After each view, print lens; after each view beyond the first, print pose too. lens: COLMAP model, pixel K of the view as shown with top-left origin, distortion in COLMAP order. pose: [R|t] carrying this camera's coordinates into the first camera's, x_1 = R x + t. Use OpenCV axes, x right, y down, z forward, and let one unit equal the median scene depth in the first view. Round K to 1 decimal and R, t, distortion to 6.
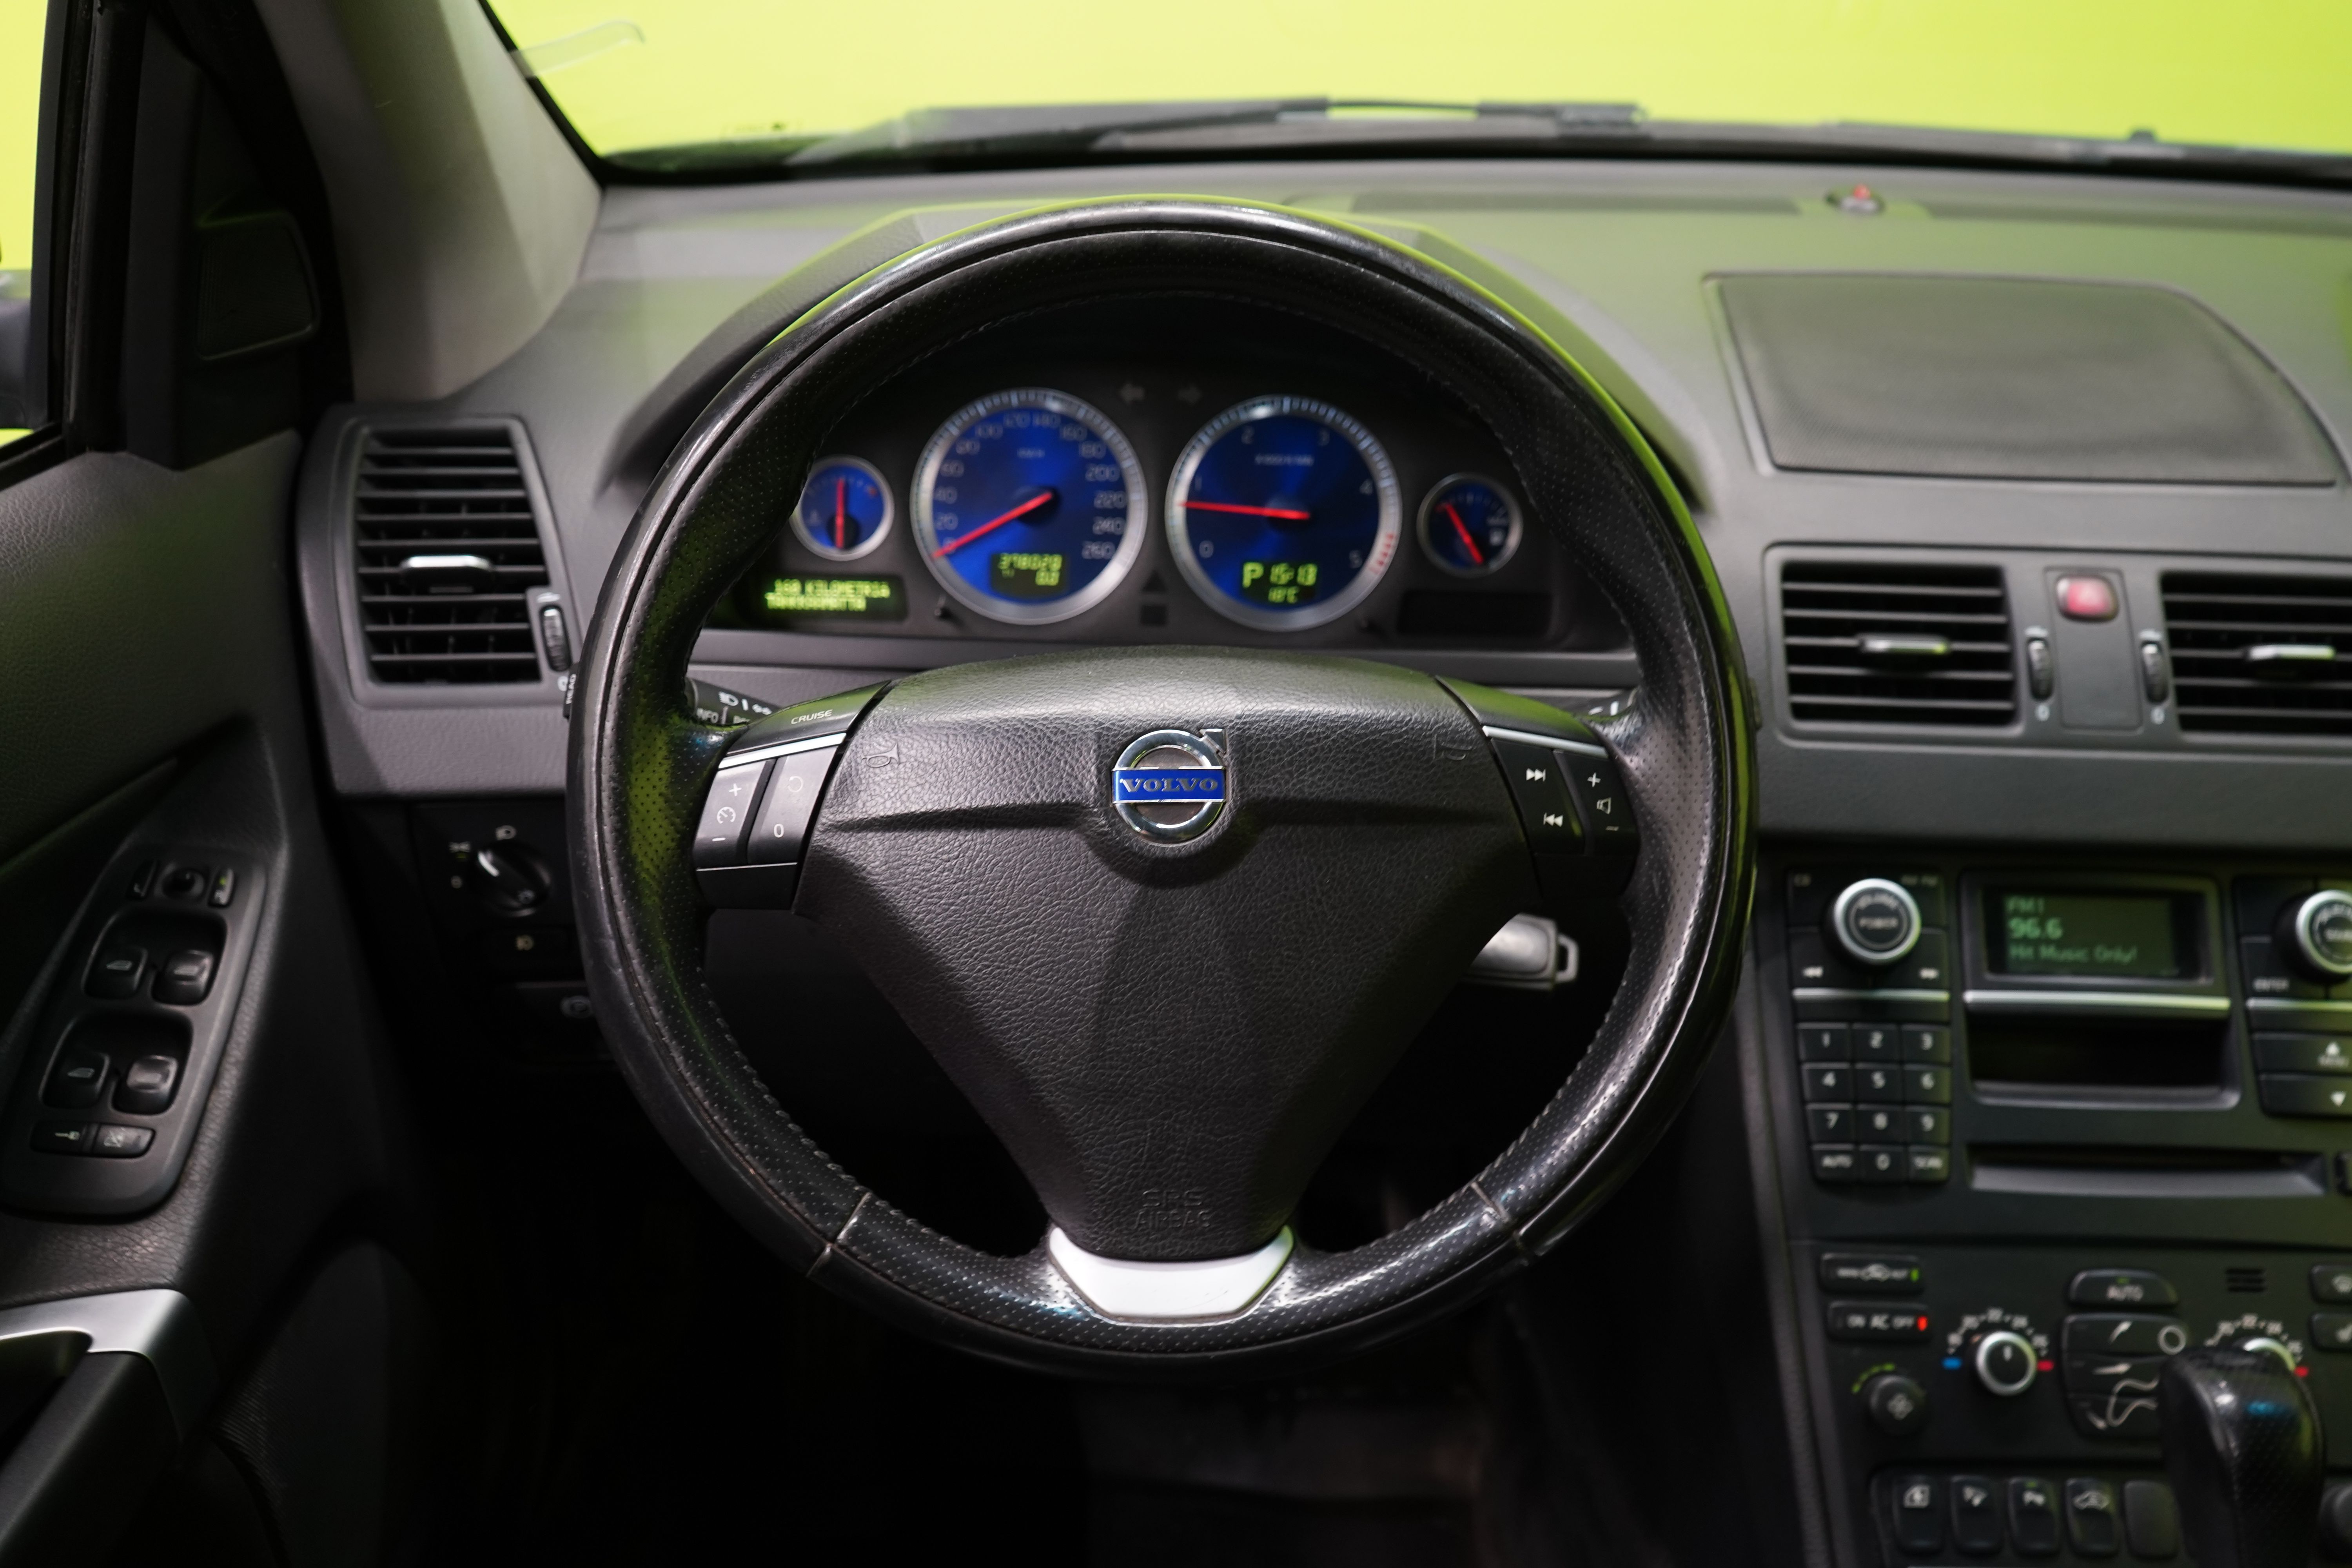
lens RADIAL K [[2104.4, 0, 1176.0], [0, 2104.4, 784.0], [0, 0, 1]] dist [-0.006237, 0.002092]
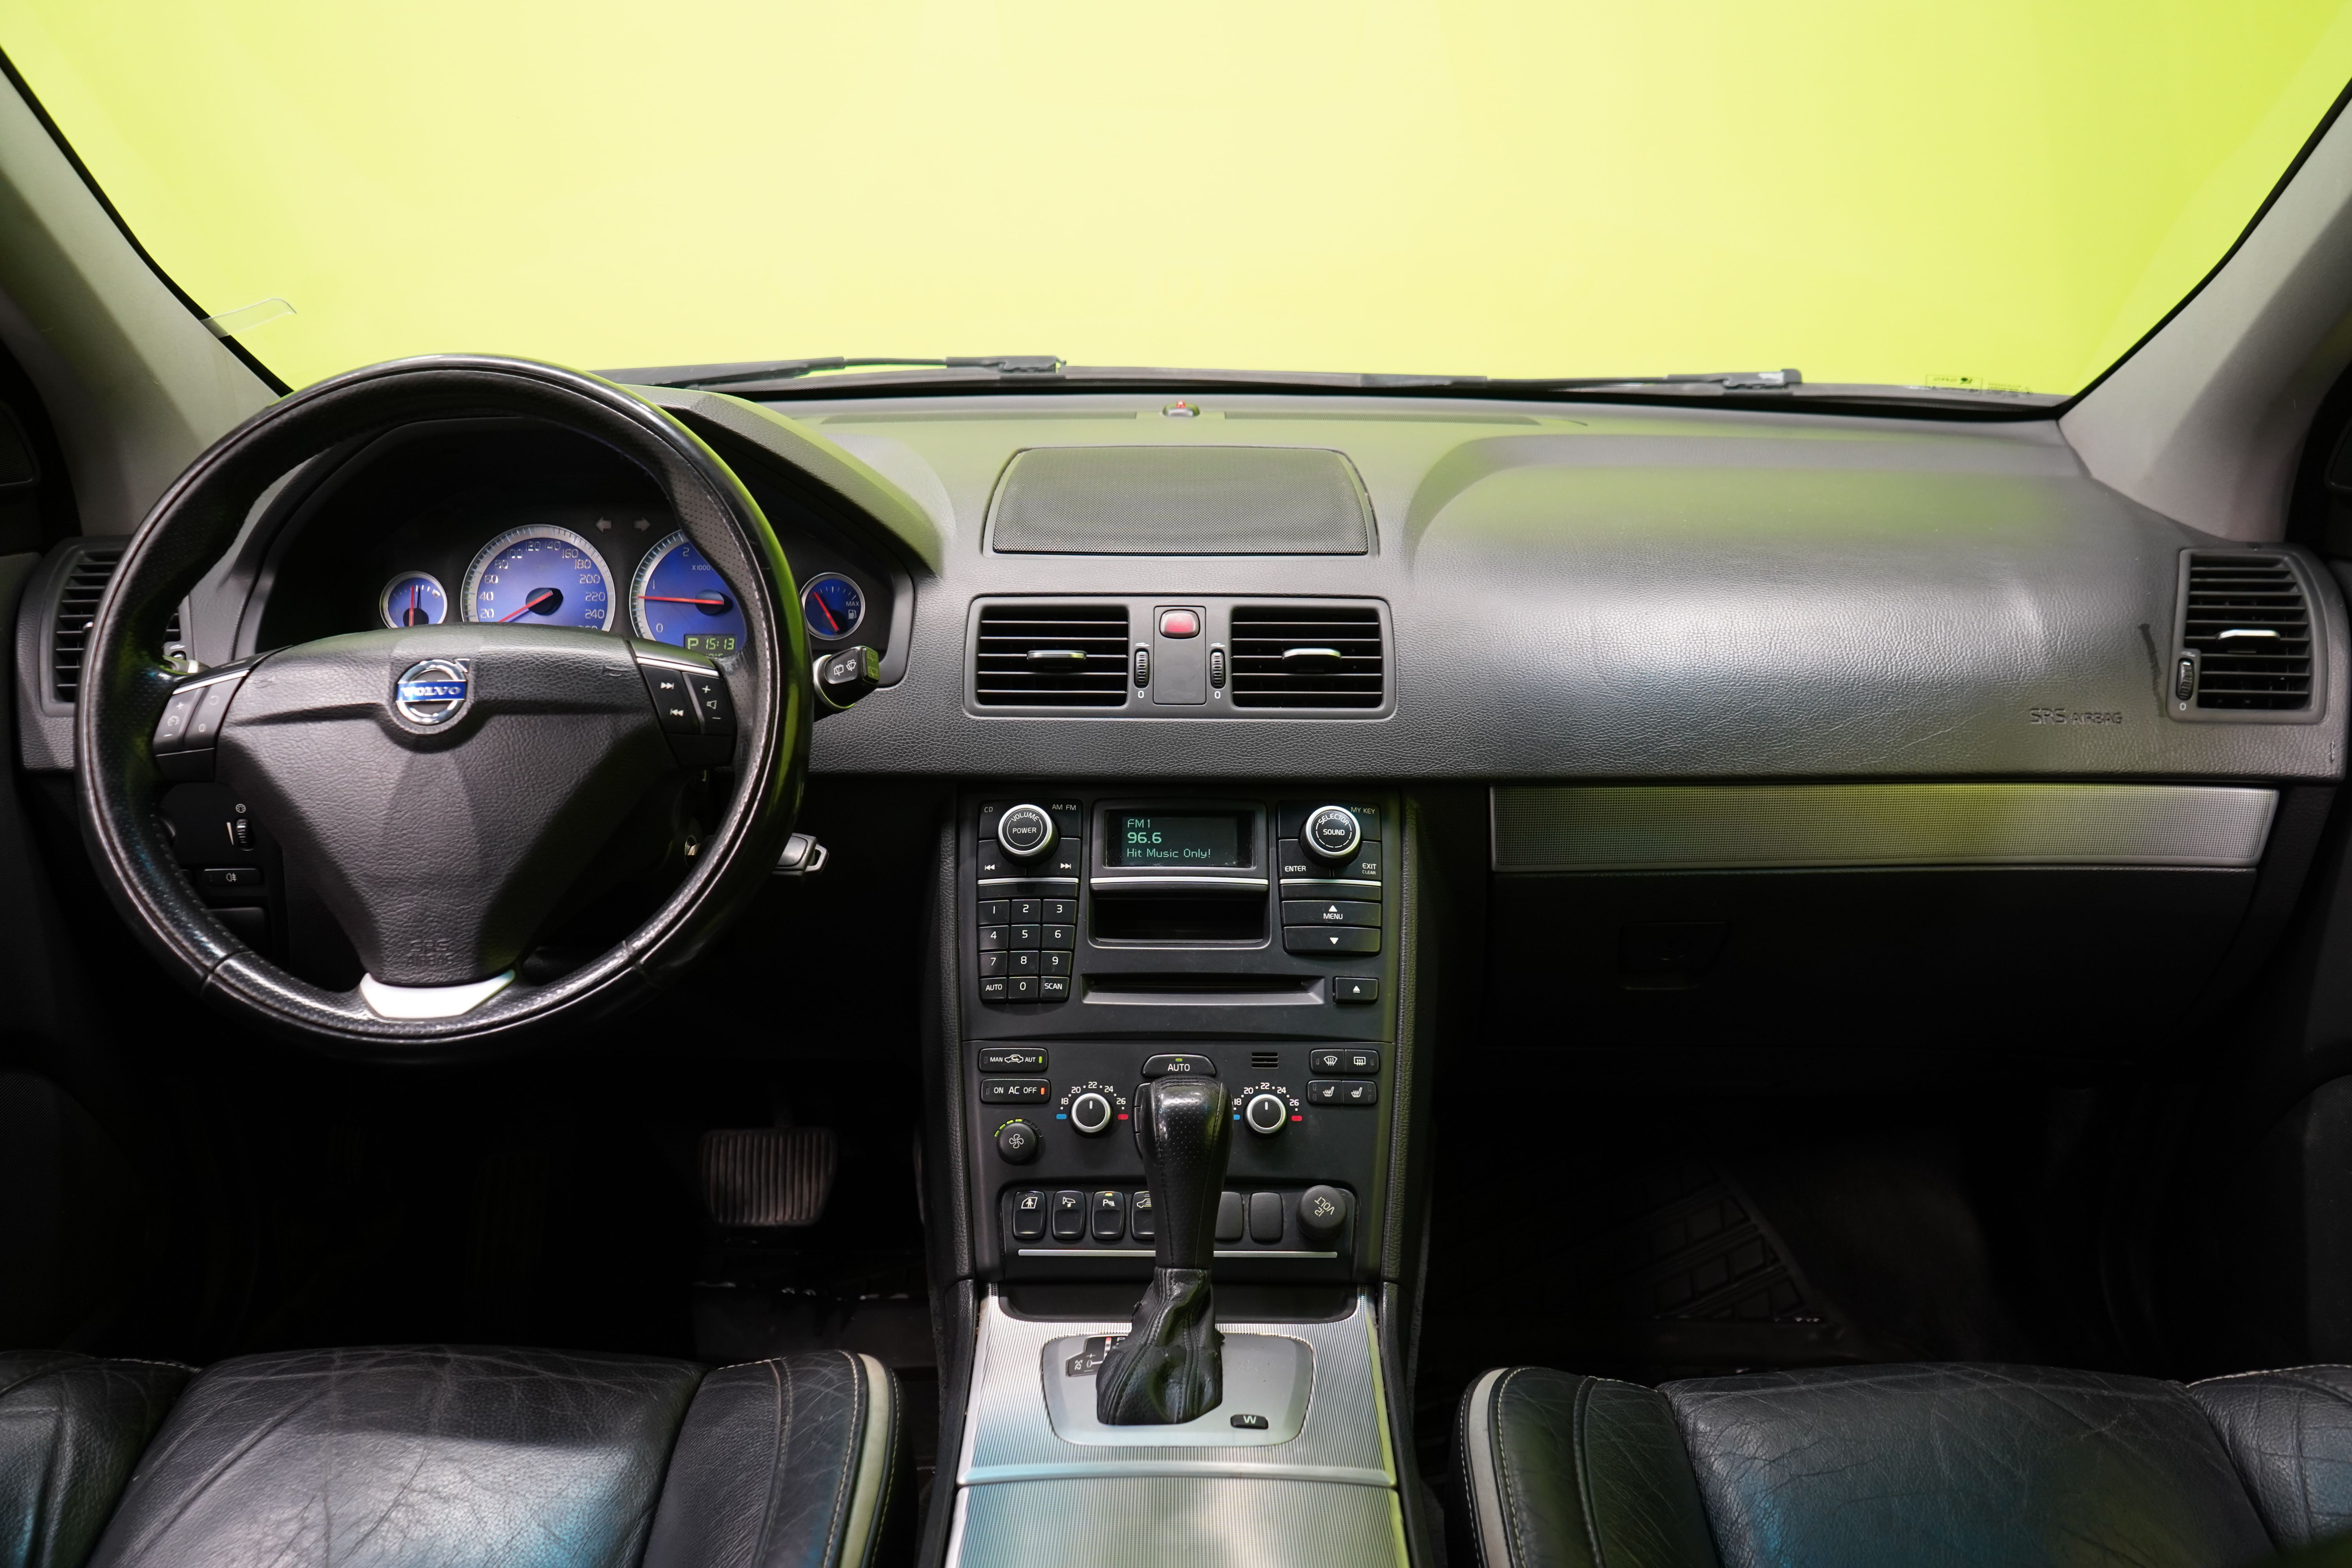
lens RADIAL K [[1823.3, 0, 1176.0], [0, 1823.3, 784.0], [0, 0, 1]] dist [-0.009417, -0.008857]
pose [[0.999685, -0.023060, -0.009920, 0.452126], [0.021422, 0.989664, -0.141794, 0.219098], [0.013088, 0.141537, 0.989846, -0.299200]]
